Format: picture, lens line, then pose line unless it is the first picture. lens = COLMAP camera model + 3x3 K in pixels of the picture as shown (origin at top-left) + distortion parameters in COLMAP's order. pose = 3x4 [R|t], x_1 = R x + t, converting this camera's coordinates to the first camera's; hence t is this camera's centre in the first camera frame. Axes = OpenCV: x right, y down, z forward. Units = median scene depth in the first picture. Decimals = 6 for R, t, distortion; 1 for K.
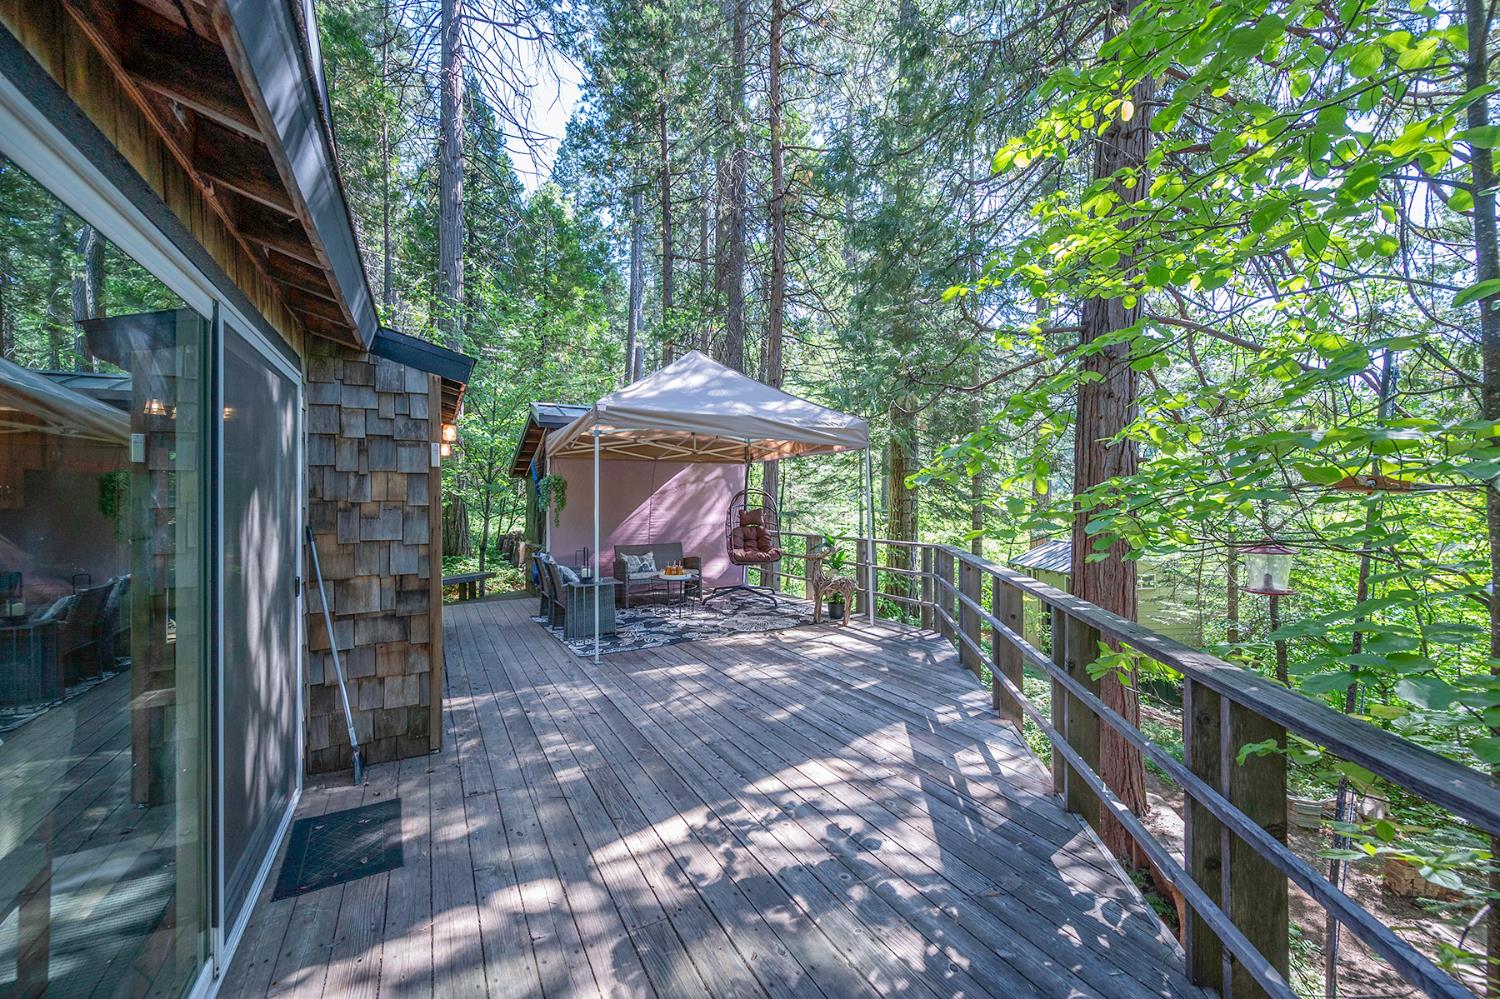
lens RADIAL K [[602.5, 0, 758.5], [0, 602.5, 499.3], [0, 0, 1]] dist [-0.000497, -0.000127]
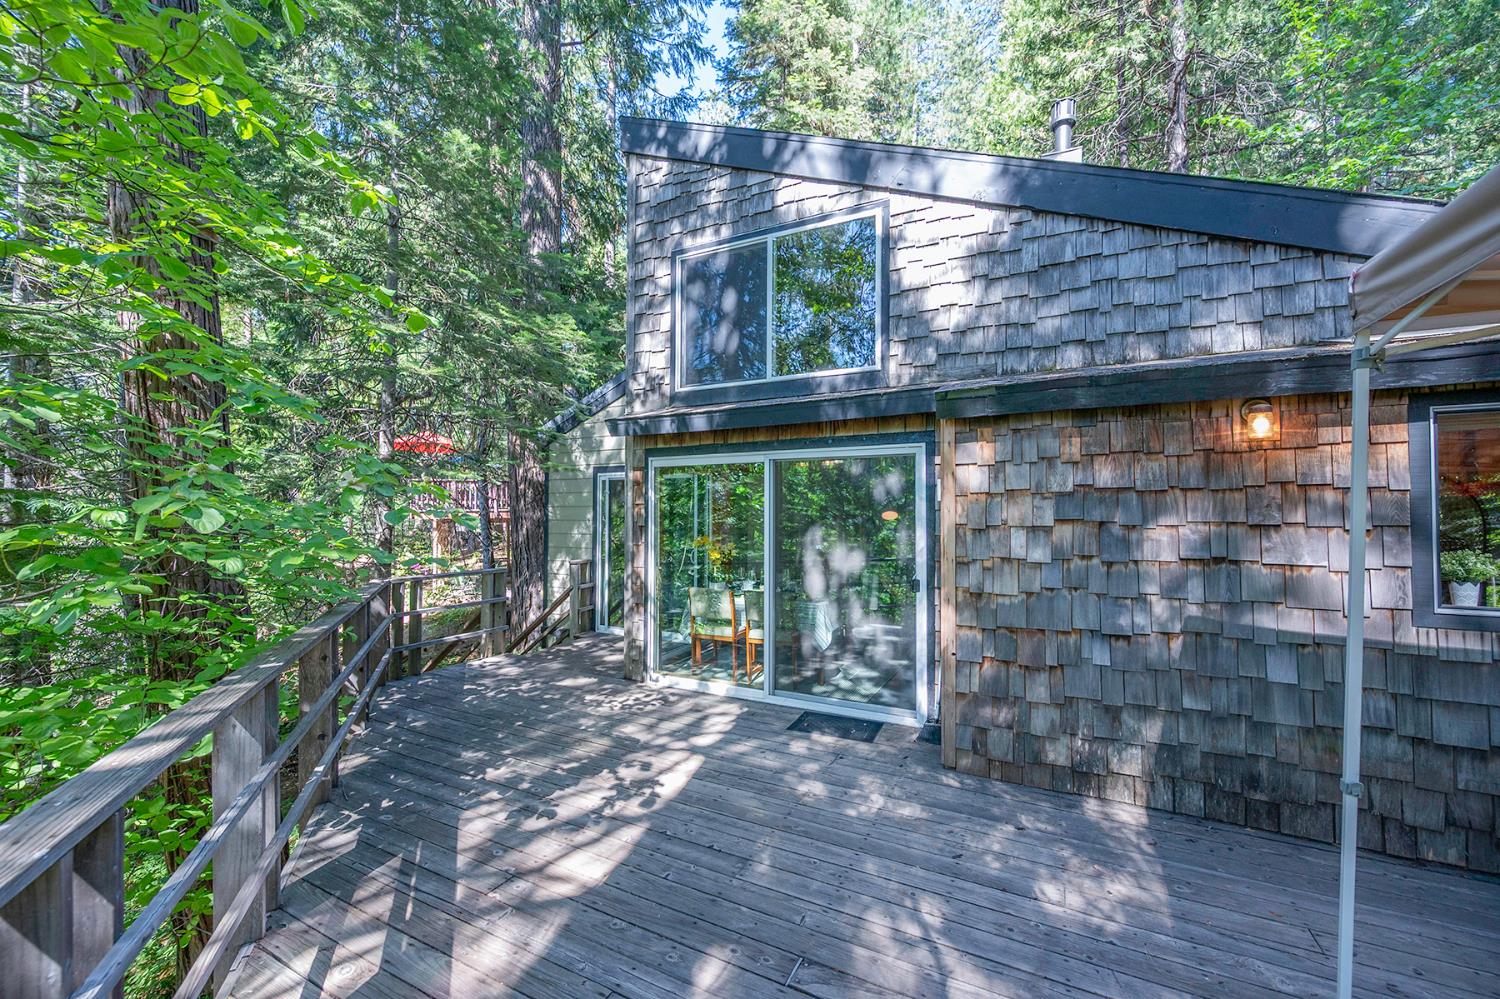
lens RADIAL K [[602.5, 0, 758.5], [0, 602.5, 499.3], [0, 0, 1]] dist [-0.000497, -0.000127]
pose [[-0.834520, -0.008275, -0.550915, 0.428145], [0.001306, 0.999855, -0.016996, -0.051190], [0.550975, -0.014903, -0.834388, 2.155477]]
